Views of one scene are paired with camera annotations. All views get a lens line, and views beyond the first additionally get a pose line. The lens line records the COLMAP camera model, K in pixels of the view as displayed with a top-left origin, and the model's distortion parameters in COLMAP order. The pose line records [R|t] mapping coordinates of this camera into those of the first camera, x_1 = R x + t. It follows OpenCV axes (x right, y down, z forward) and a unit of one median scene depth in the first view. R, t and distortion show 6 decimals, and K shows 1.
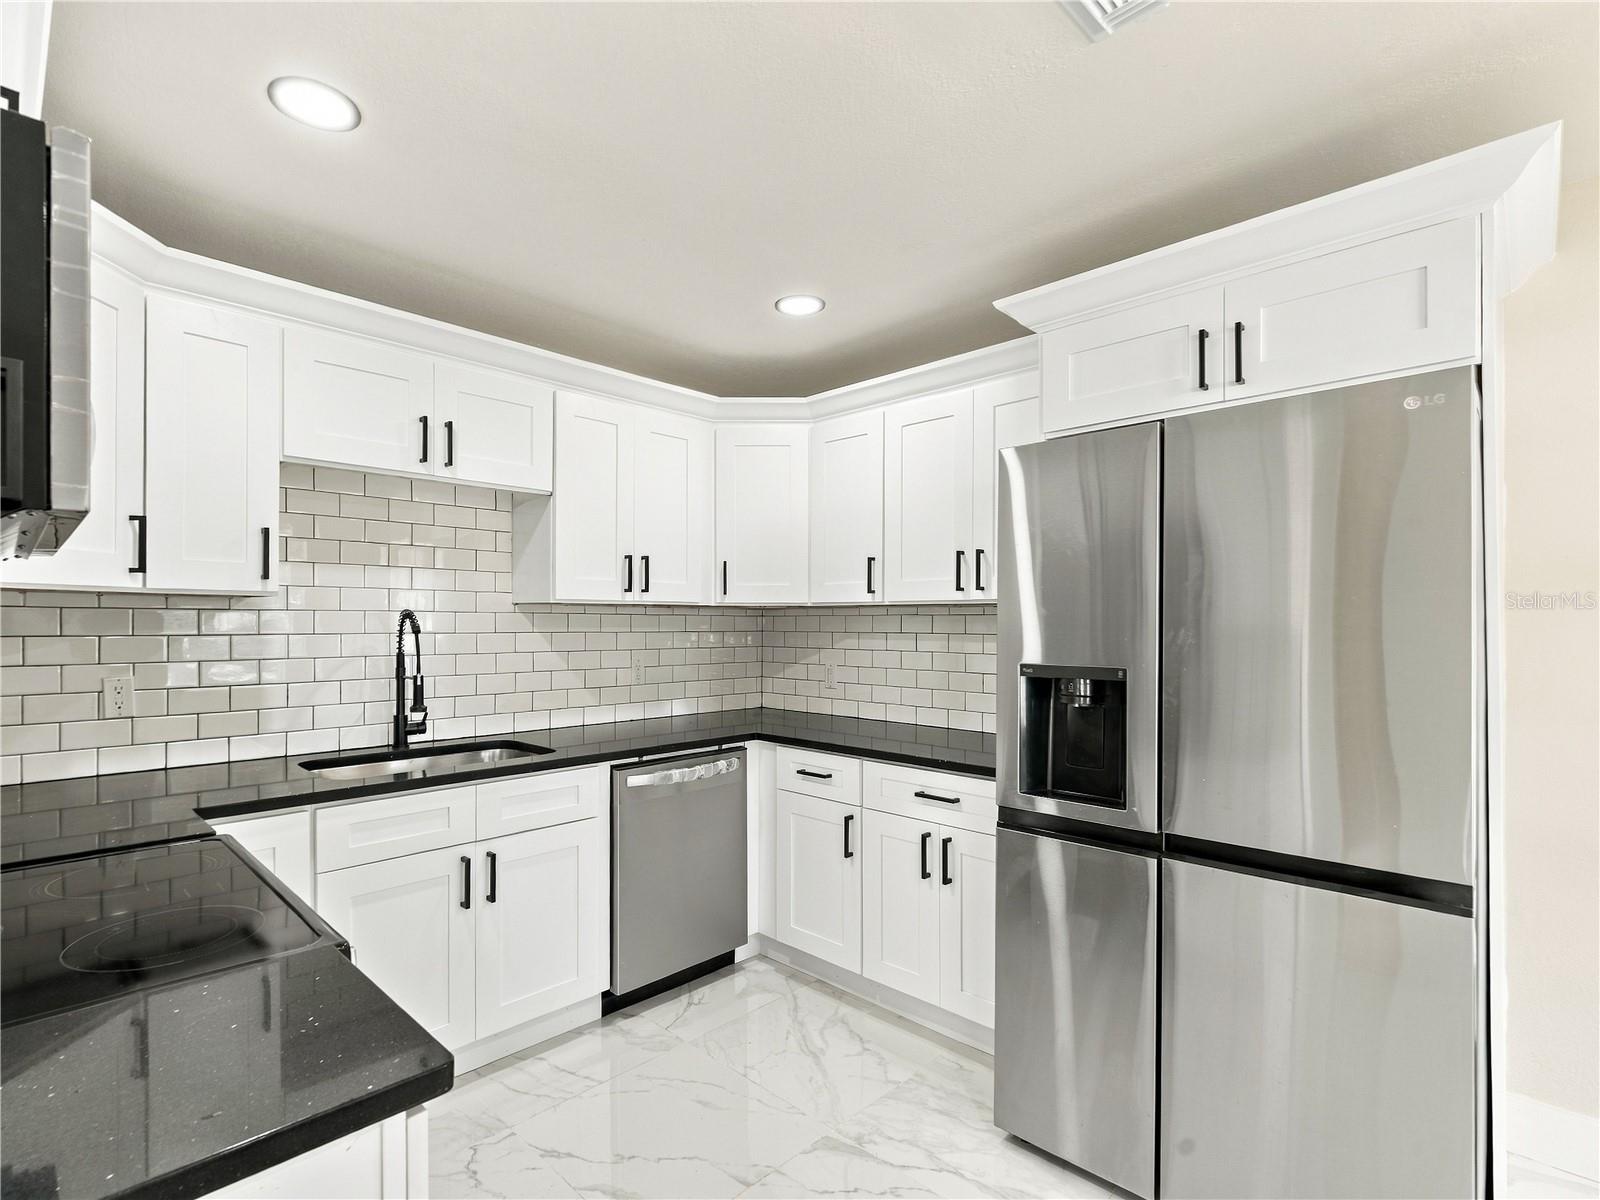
lens RADIAL K [[777.0, 0, 752.5], [0, 777.0, 630.3], [0, 0, 1]] dist [0.000661, -0.000124]
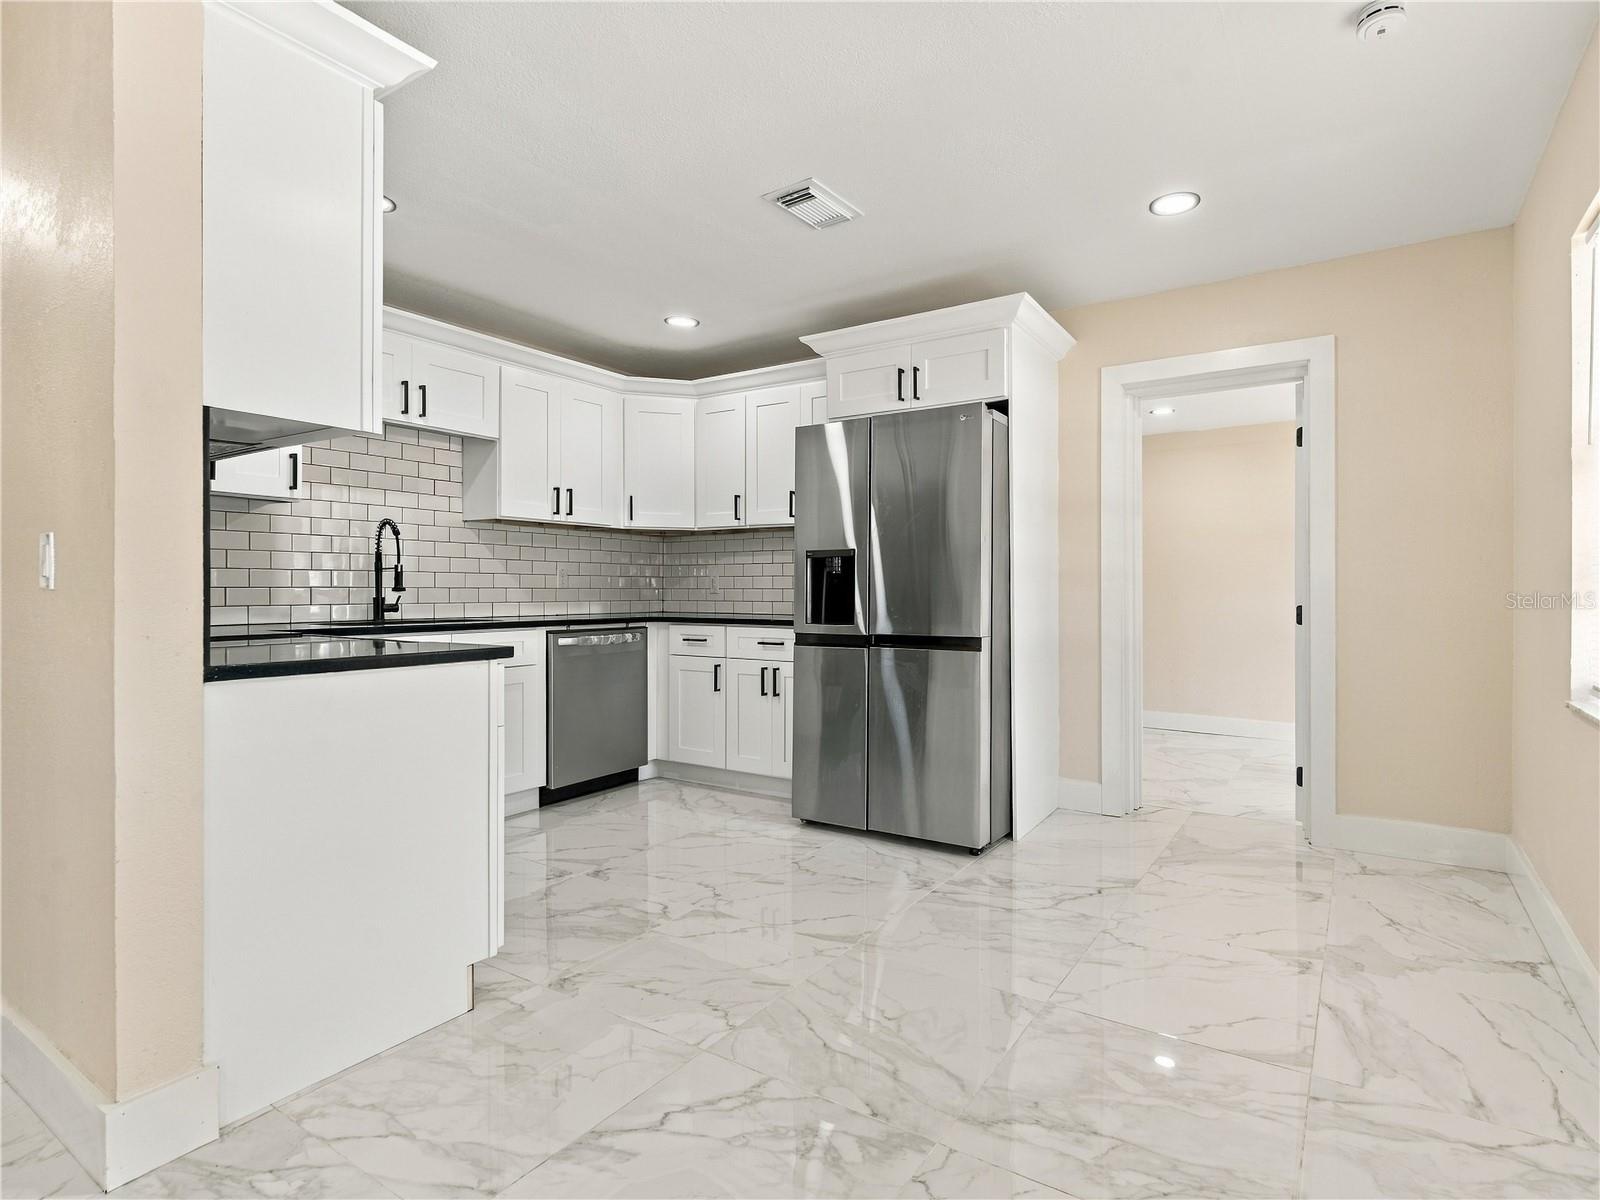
lens RADIAL K [[783.5, 0, 892.2], [0, 783.5, 591.4], [0, 0, 1]] dist [-0.001205, -0.001753]
pose [[0.962637, -0.002532, 0.270782, 0.039008], [0.003903, 0.999982, -0.004526, 0.102820], [-0.270766, 0.005414, 0.962630, -0.531161]]
